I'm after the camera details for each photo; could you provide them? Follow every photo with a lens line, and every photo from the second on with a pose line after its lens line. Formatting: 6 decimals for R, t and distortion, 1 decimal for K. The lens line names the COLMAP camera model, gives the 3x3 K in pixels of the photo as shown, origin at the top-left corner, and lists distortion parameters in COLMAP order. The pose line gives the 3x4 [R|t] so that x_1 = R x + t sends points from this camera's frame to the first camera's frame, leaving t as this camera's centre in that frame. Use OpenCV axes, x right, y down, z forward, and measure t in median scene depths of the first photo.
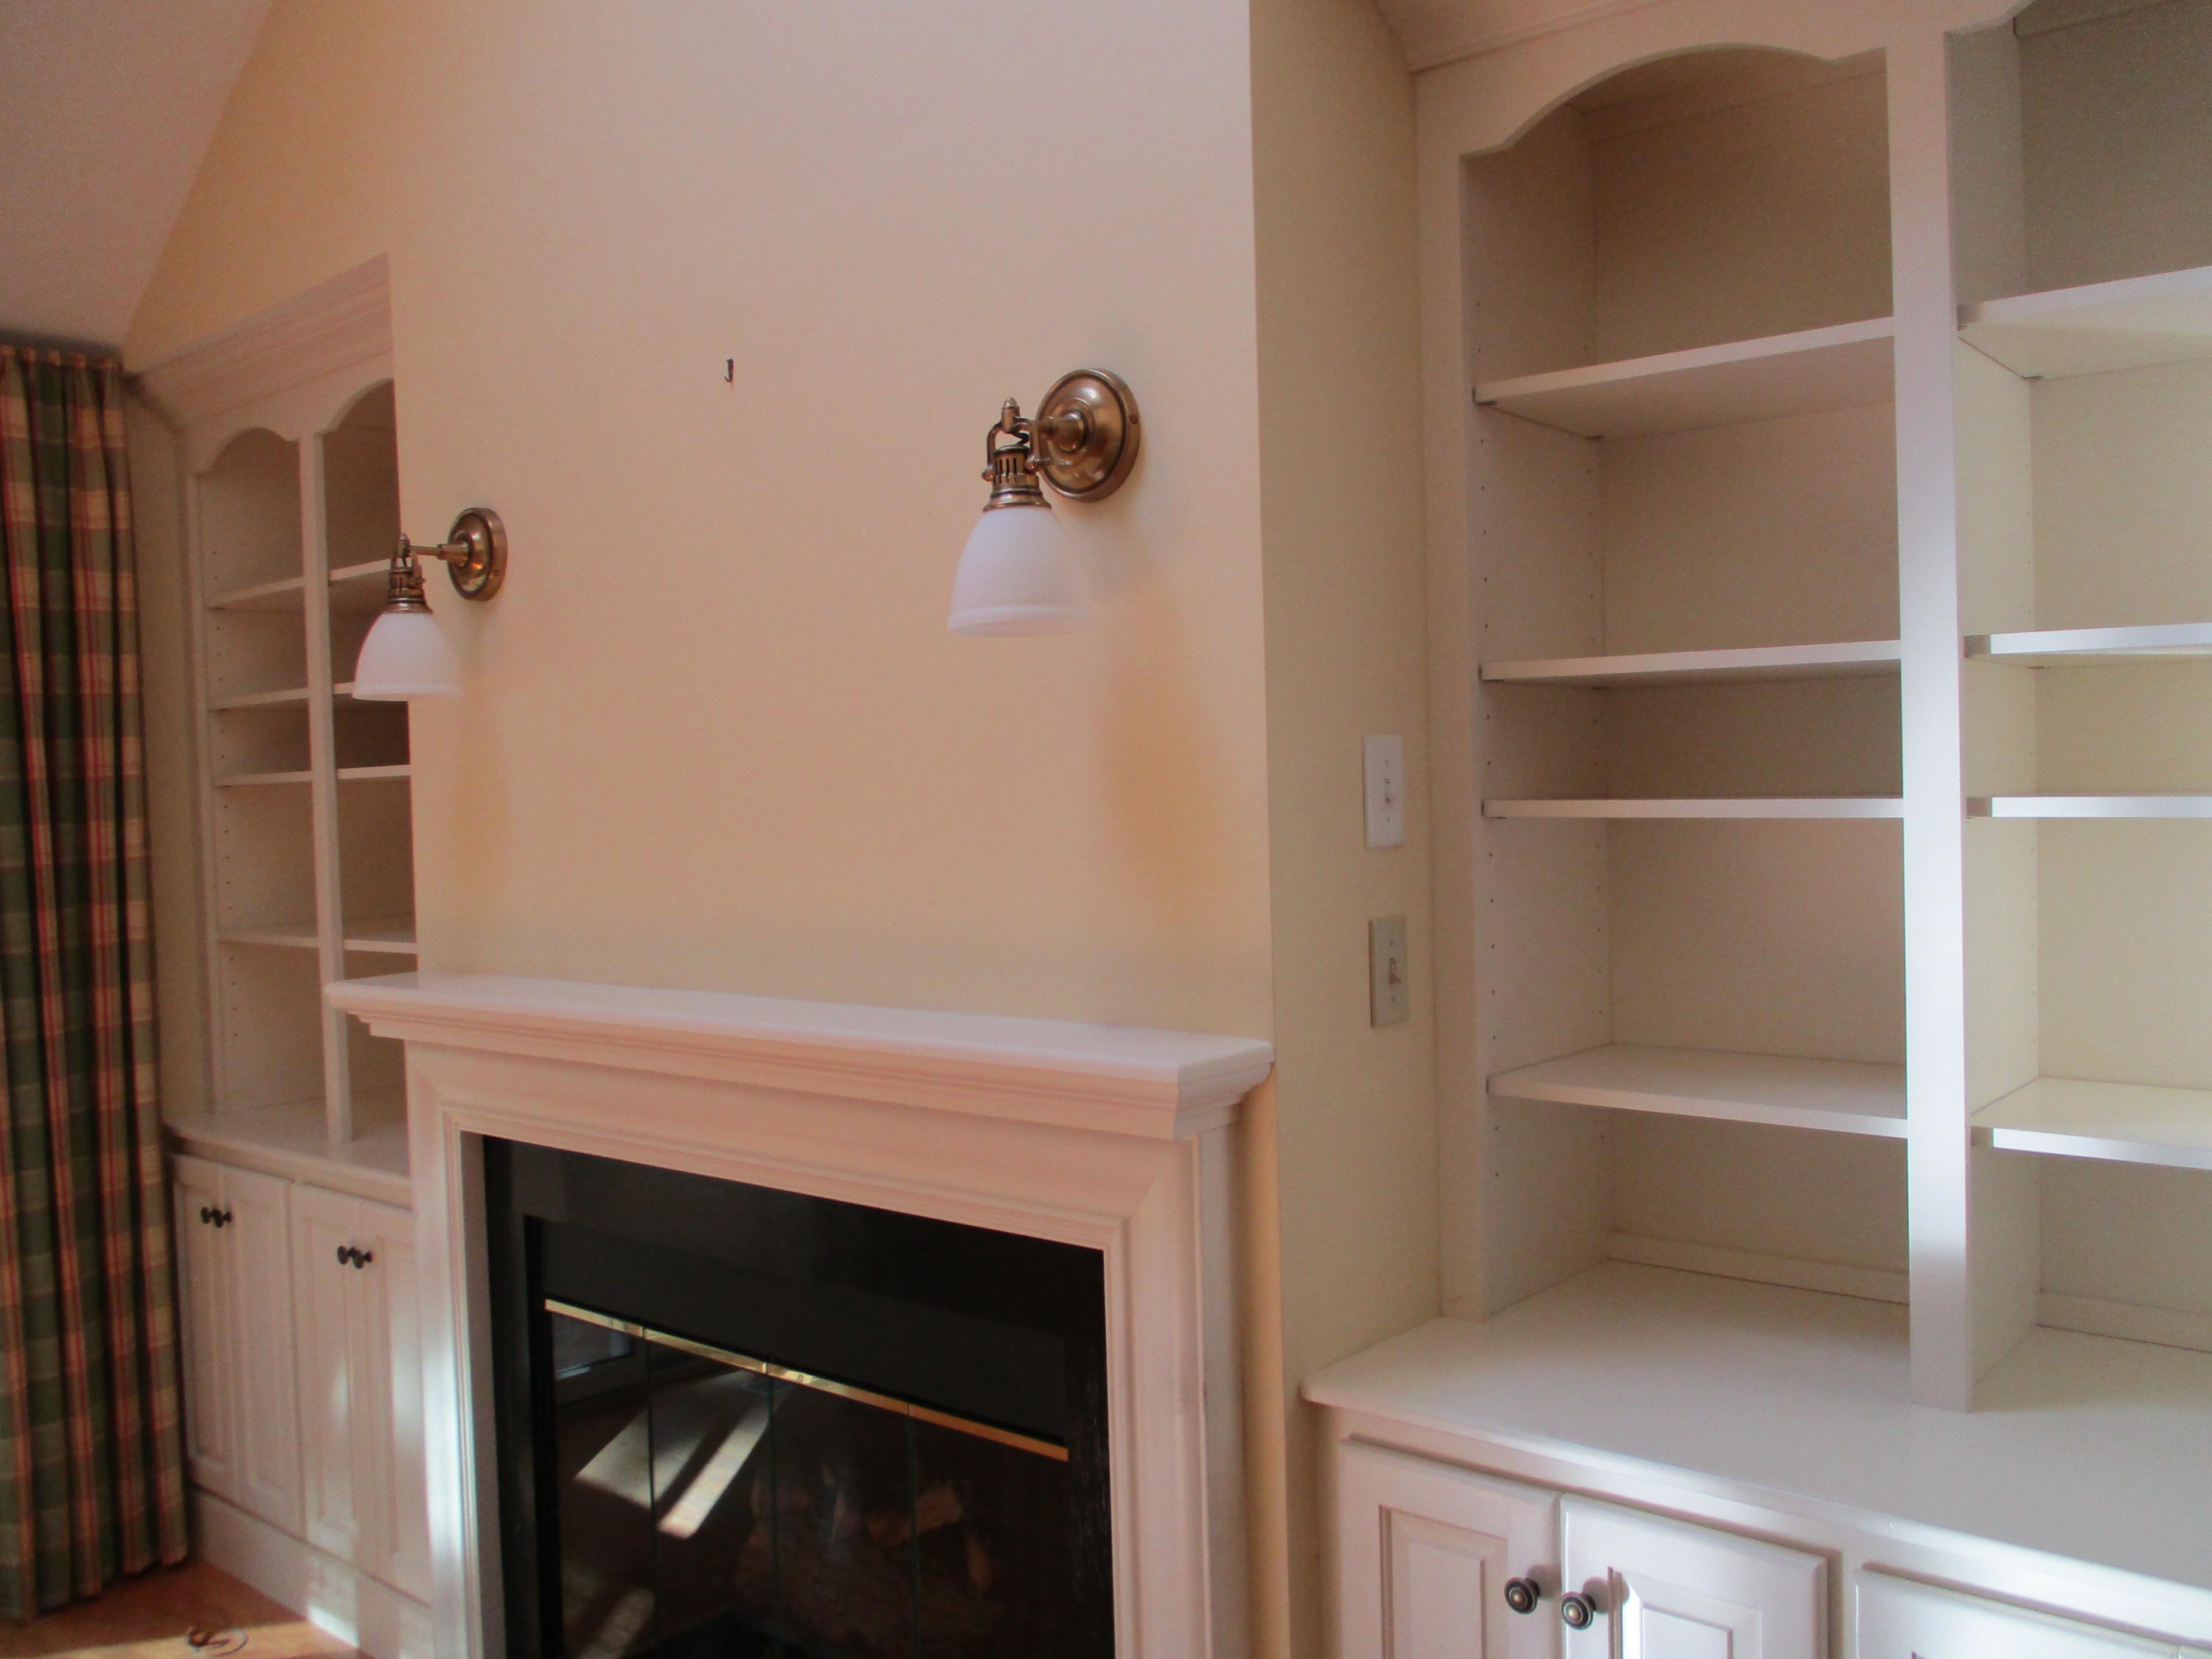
lens RADIAL K [[1824.5, 0, 1086.9], [0, 1824.5, 820.9], [0, 0, 1]] dist [-0.033259, 0.019467]
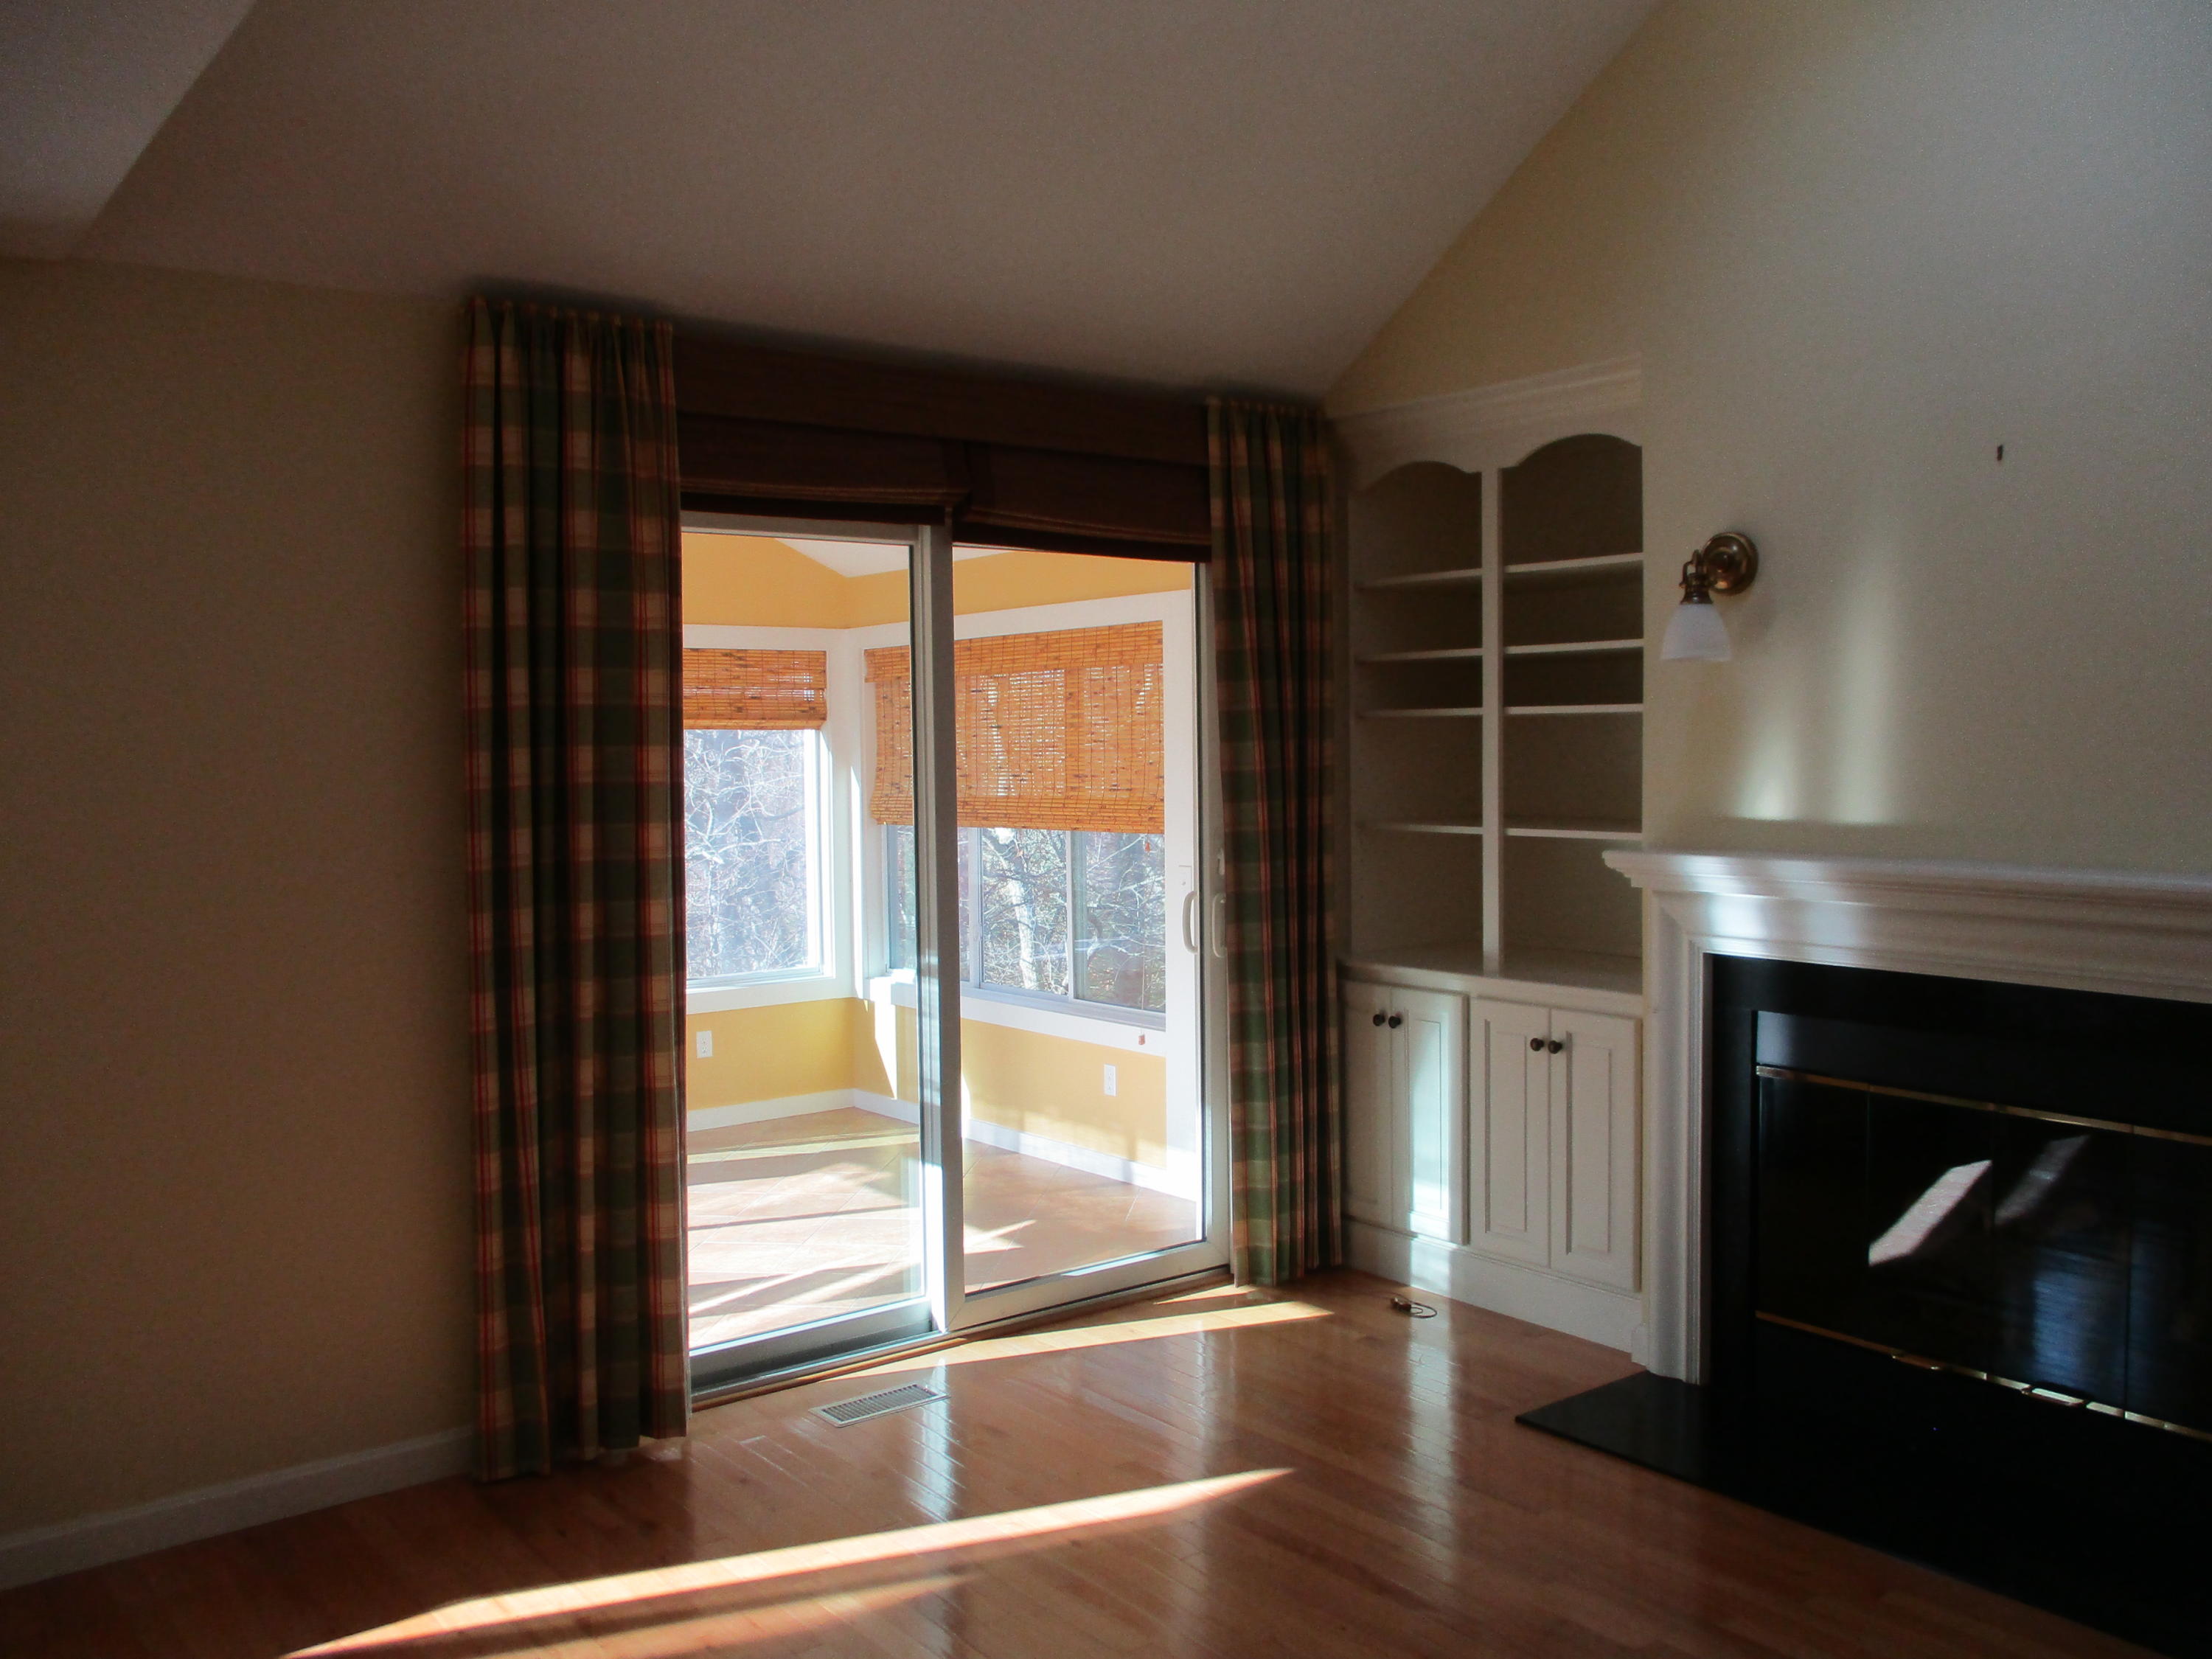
lens RADIAL K [[1824.5, 0, 1108.8], [0, 1824.5, 813.1], [0, 0, 1]] dist [-0.033259, 0.019467]
pose [[0.974067, 0.029907, -0.224276, -0.385099], [-0.023184, 0.999201, 0.032549, 0.015093], [0.225070, -0.026505, 0.973982, -0.434642]]
